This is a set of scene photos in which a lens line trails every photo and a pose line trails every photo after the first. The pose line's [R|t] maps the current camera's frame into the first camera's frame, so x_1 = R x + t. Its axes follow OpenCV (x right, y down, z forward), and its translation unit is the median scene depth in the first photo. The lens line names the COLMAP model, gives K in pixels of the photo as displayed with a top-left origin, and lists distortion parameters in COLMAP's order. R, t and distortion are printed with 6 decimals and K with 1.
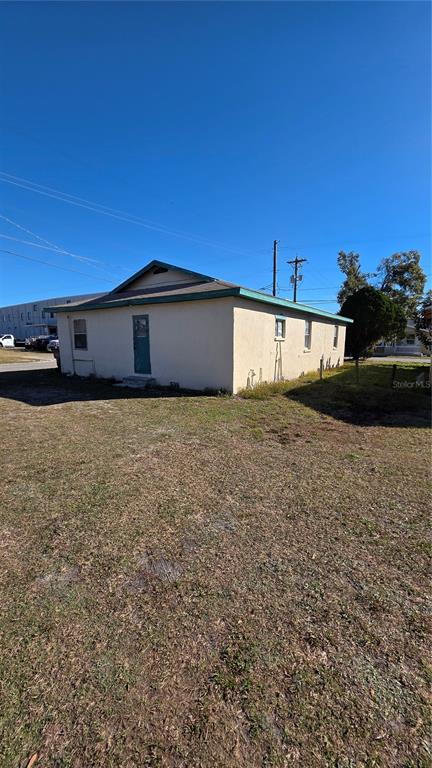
lens RADIAL K [[301.1, 0, 212.8], [0, 301.1, 384.3], [0, 0, 1]] dist [0.000829, 0.000405]
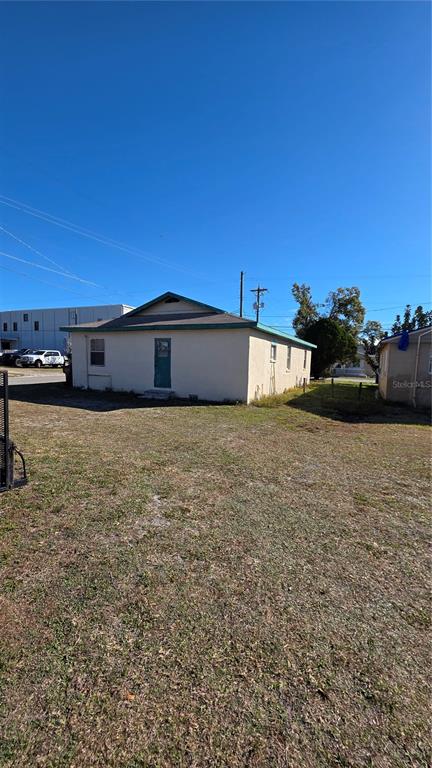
lens RADIAL K [[300.3, 0, 212.2], [0, 300.3, 384.5], [0, 0, 1]] dist [0.000965, 0.000150]
pose [[0.988836, 0.012828, 0.148455, -0.186315], [-0.003710, 0.998098, -0.061530, 0.020635], [-0.148962, 0.060292, 0.987003, -0.157323]]
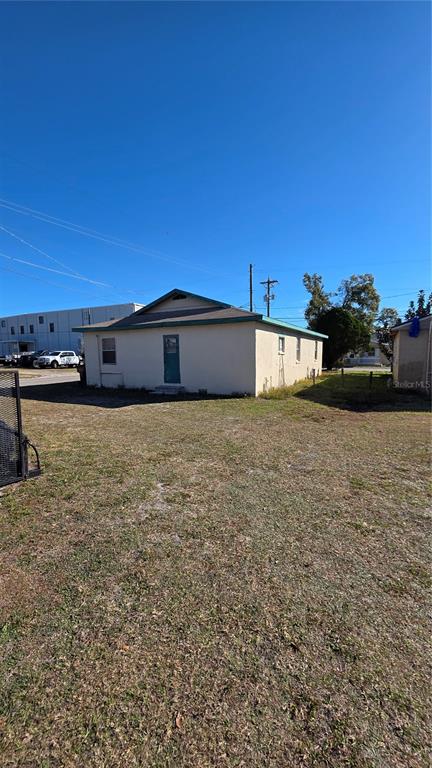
lens RADIAL K [[300.3, 0, 212.2], [0, 300.3, 384.5], [0, 0, 1]] dist [0.000965, 0.000150]
pose [[0.994525, -0.022431, 0.102064, -0.171245], [0.027113, 0.998632, -0.044716, 0.023735], [-0.100922, 0.047238, 0.993772, -0.173986]]
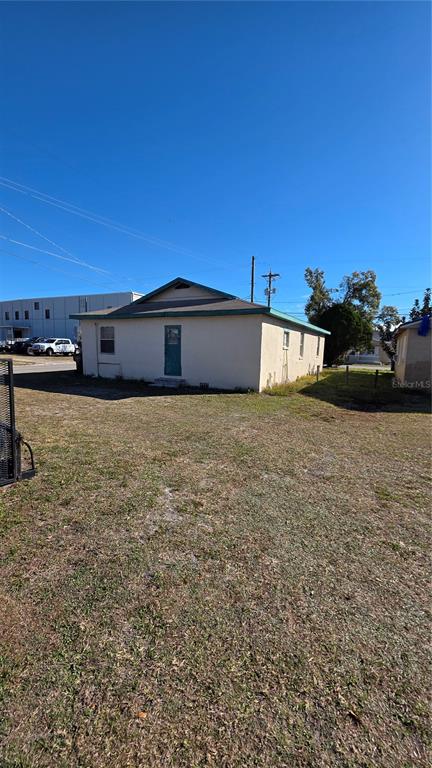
lens RADIAL K [[301.1, 0, 212.8], [0, 301.1, 384.3], [0, 0, 1]] dist [0.000829, 0.000405]
pose [[0.993063, 0.006279, 0.117418, -0.187160], [-0.003772, 0.999760, -0.021565, 0.019429], [-0.117526, 0.020973, 0.992848, -0.141943]]
